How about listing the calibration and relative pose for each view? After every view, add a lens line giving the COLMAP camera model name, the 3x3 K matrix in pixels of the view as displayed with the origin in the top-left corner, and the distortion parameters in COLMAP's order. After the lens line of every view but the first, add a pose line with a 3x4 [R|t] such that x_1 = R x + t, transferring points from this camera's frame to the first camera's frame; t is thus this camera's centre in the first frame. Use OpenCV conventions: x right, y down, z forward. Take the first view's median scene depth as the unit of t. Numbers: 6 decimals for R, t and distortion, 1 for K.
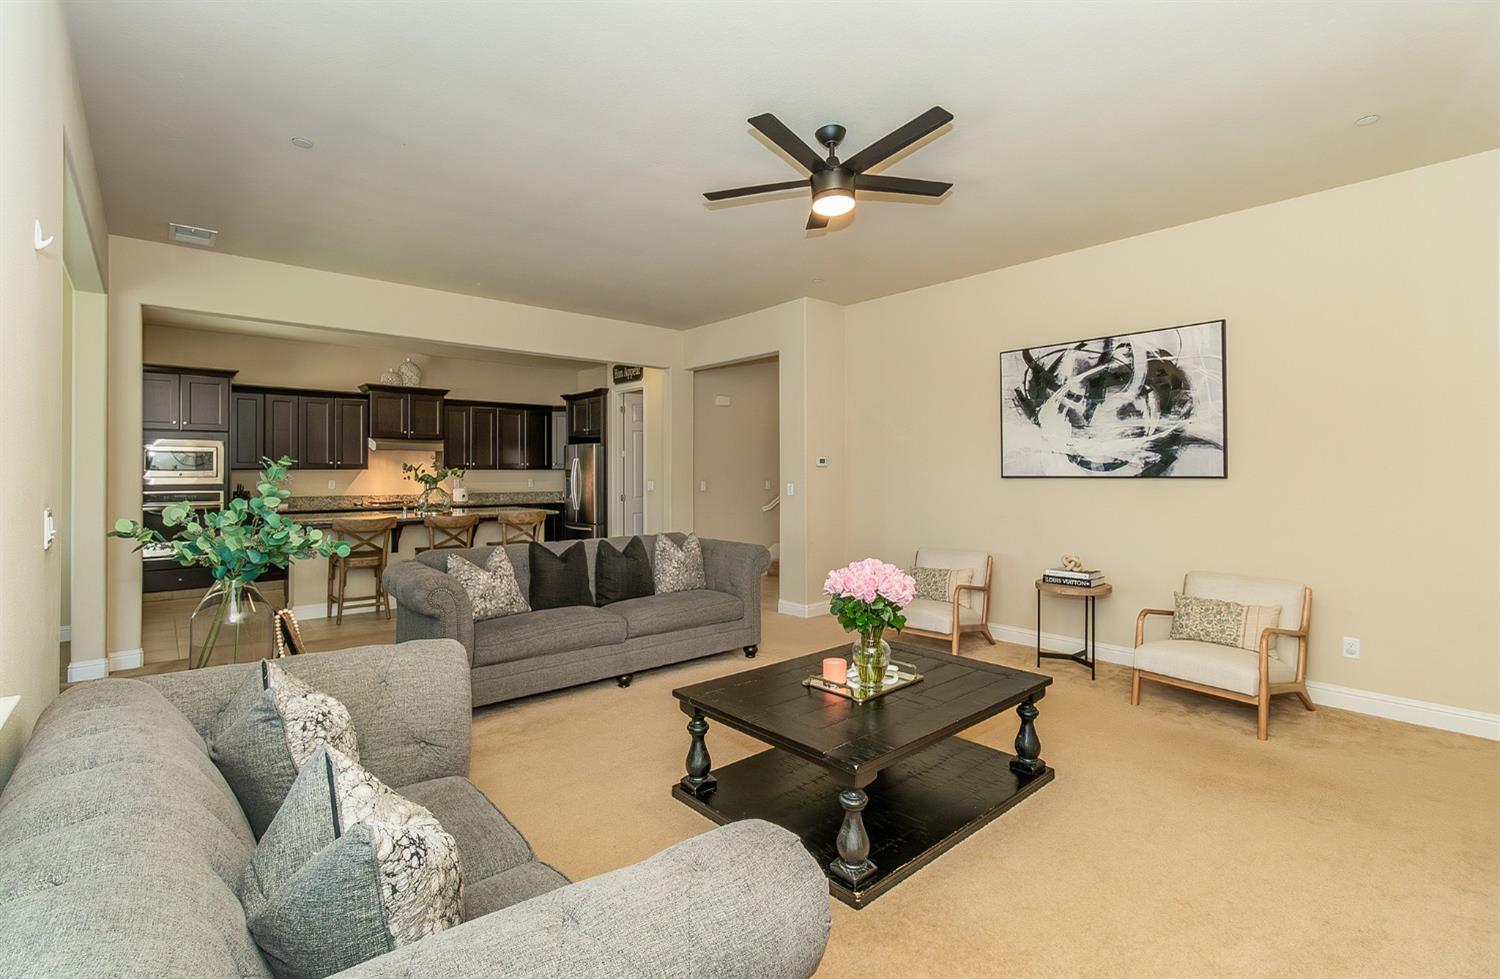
lens RADIAL K [[670.9, 0, 747.5], [0, 670.9, 468.9], [0, 0, 1]] dist [0.008459, -0.004223]
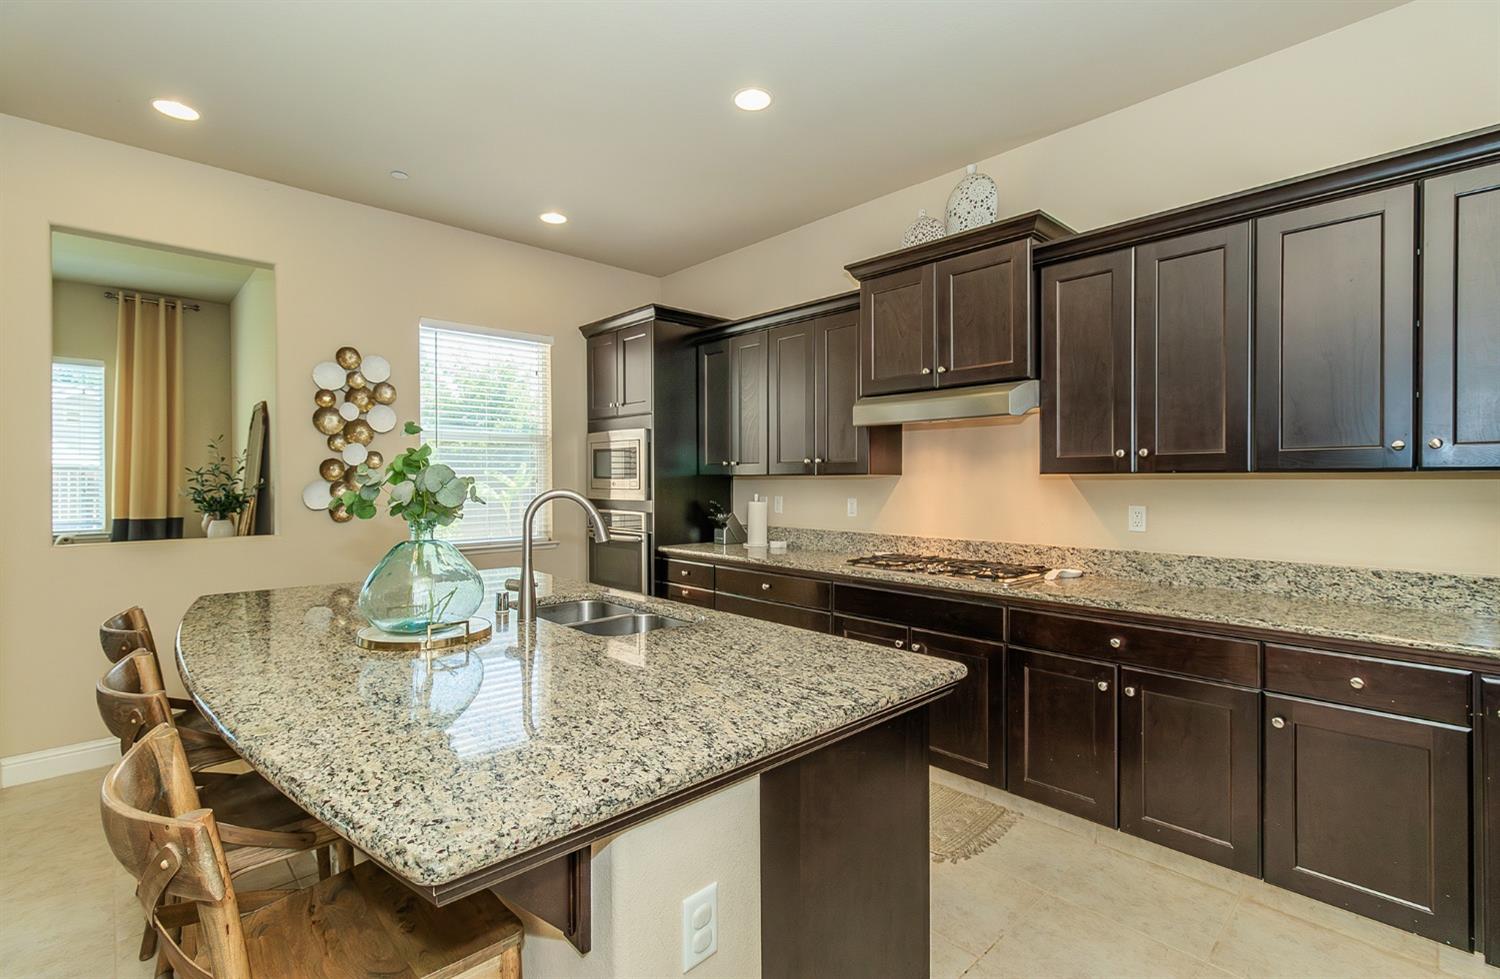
lens RADIAL K [[670.9, 0, 747.1], [0, 670.9, 490.1], [0, 0, 1]] dist [0.008459, -0.004223]
pose [[0.025509, 0.006596, -0.999653, -0.262525], [-0.003097, 0.999974, 0.006519, 0.013723], [0.999670, 0.002929, 0.025529, 1.601362]]
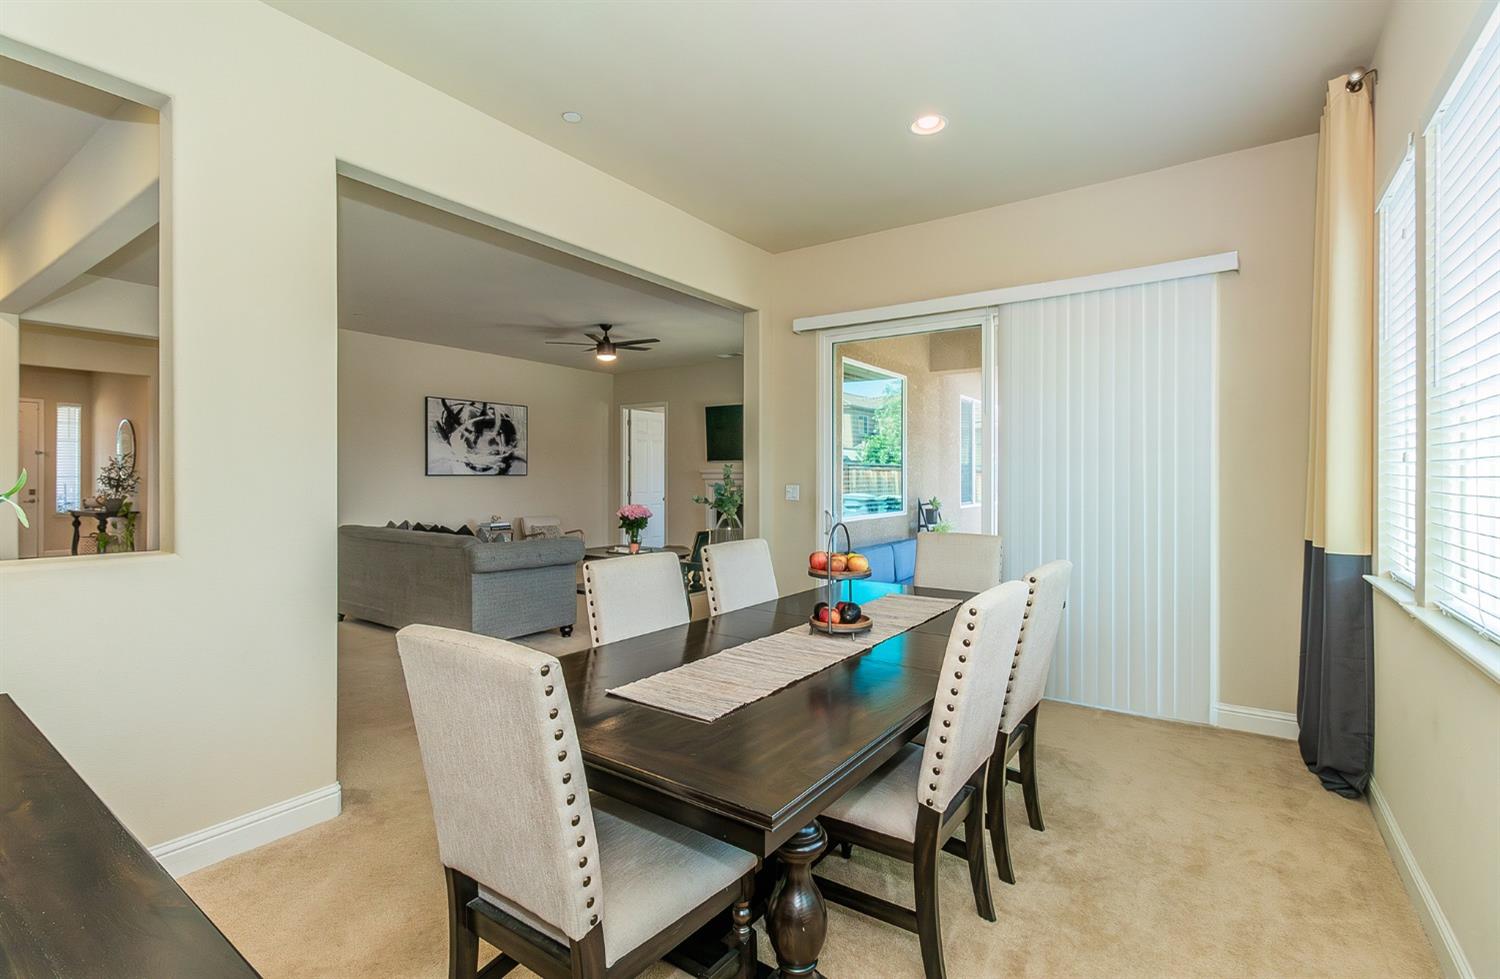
lens RADIAL K [[670.9, 0, 750.7], [0, 670.9, 470.2], [0, 0, 1]] dist [0.008459, -0.004223]
pose [[-0.240421, 0.008935, 0.970627, -1.444598], [-0.005427, 0.999930, -0.010549, 0.013670], [-0.970653, -0.007804, -0.240356, 0.689443]]
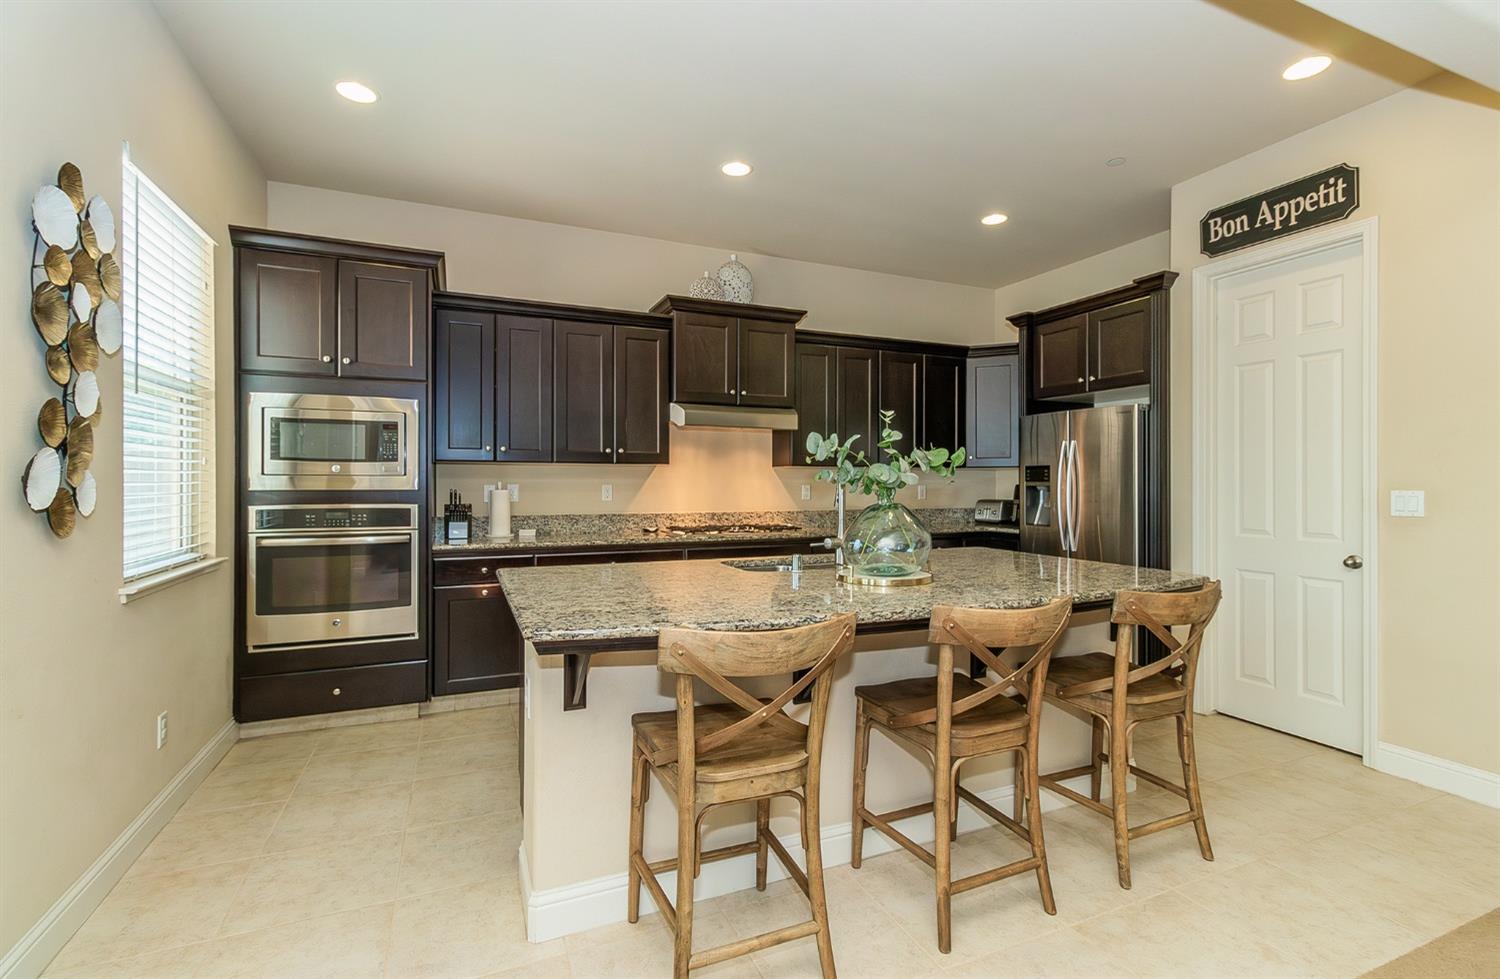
lens RADIAL K [[670.9, 0, 749.6], [0, 670.9, 481.3], [0, 0, 1]] dist [0.008459, -0.004223]
pose [[0.952222, 0.001605, -0.305403, -0.607071], [-0.001053, 0.999998, 0.001969, 0.022497], [0.305406, -0.001554, 0.952221, 0.919573]]
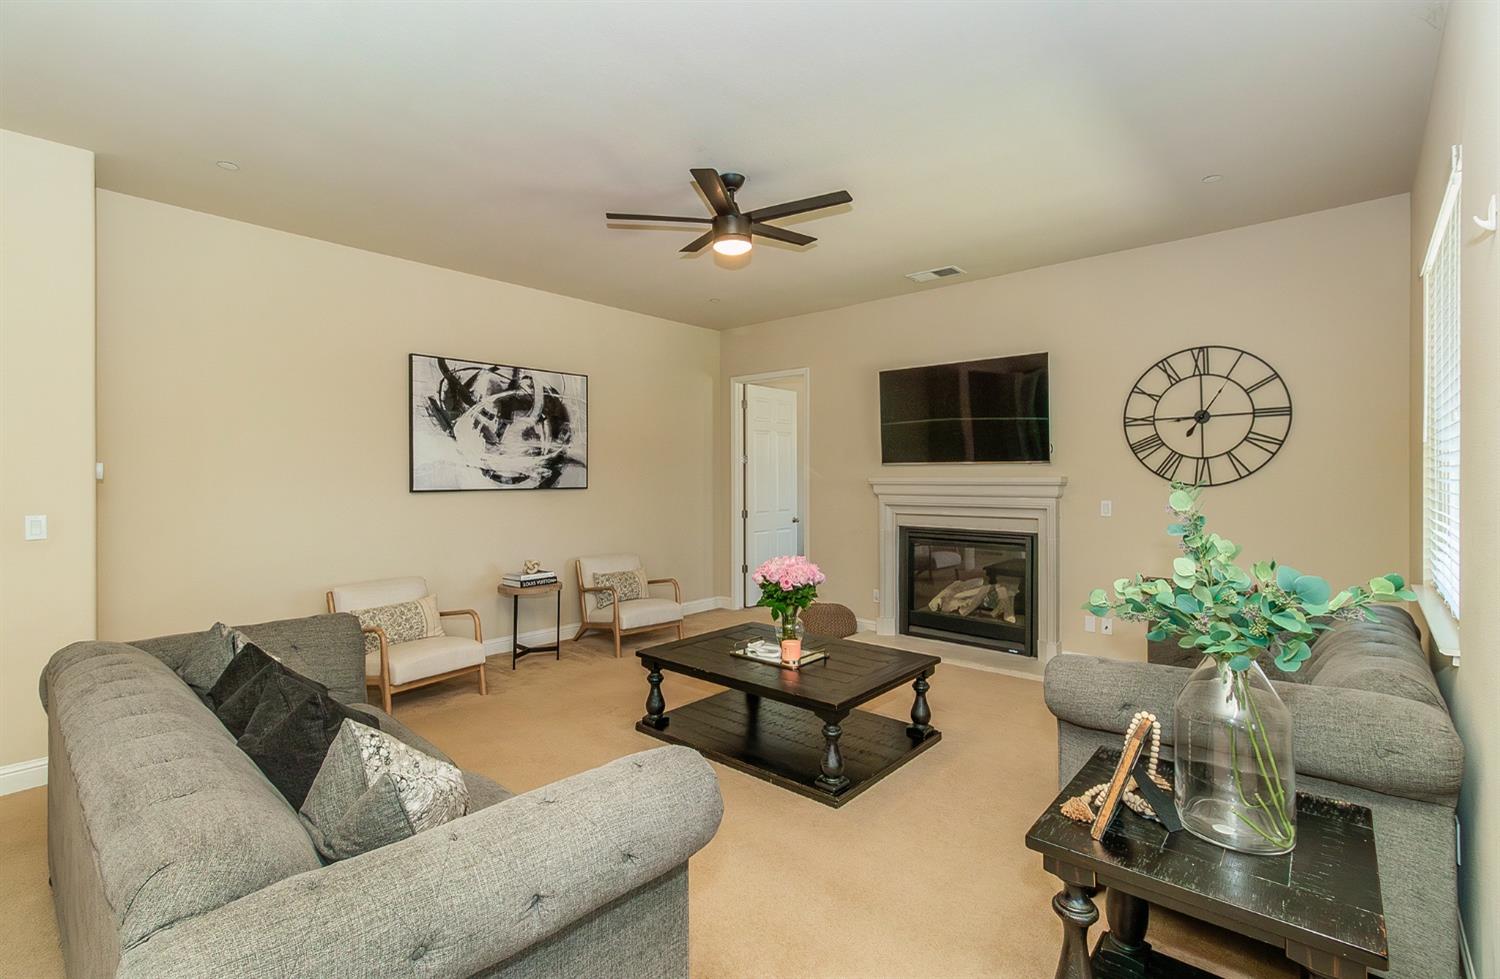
lens RADIAL K [[670.9, 0, 755.3], [0, 670.9, 470.3], [0, 0, 1]] dist [0.008459, -0.004223]
pose [[-0.131806, 0.008848, 0.991236, -0.621282], [-0.002662, 0.999953, -0.009280, -0.010230], [-0.991272, -0.003862, -0.131776, 0.712355]]
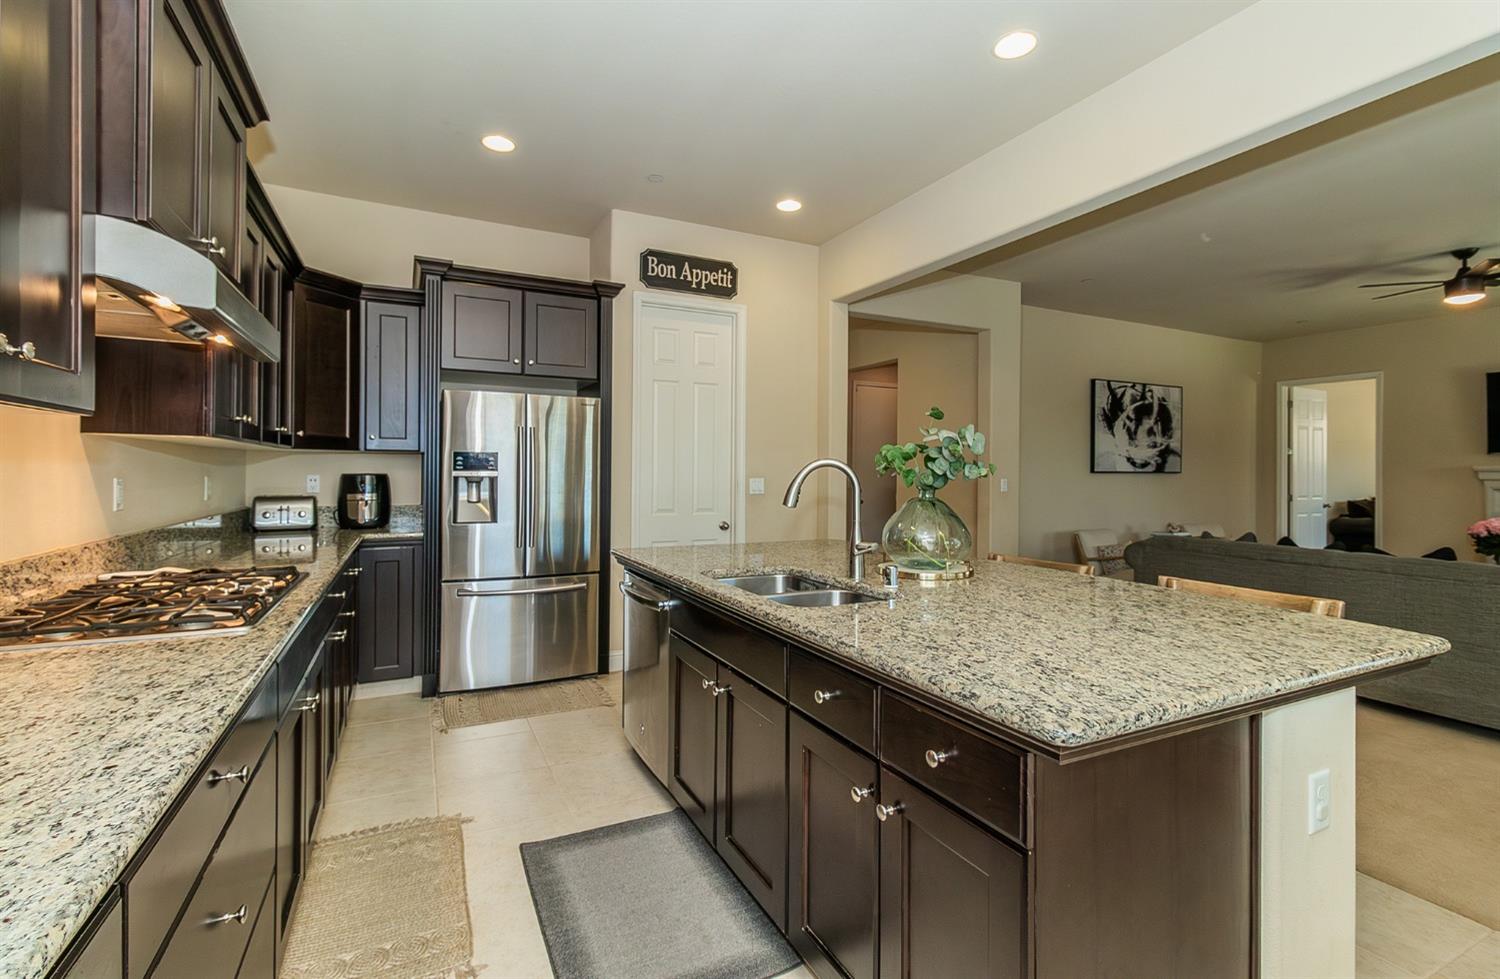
lens RADIAL K [[670.9, 0, 745.2], [0, 670.9, 475.0], [0, 0, 1]] dist [0.008459, -0.004223]
pose [[0.266337, 0.000146, 0.963880, -1.179891], [-0.011805, 0.999925, 0.003111, 0.023388], [-0.963808, -0.012207, 0.266319, 1.413424]]
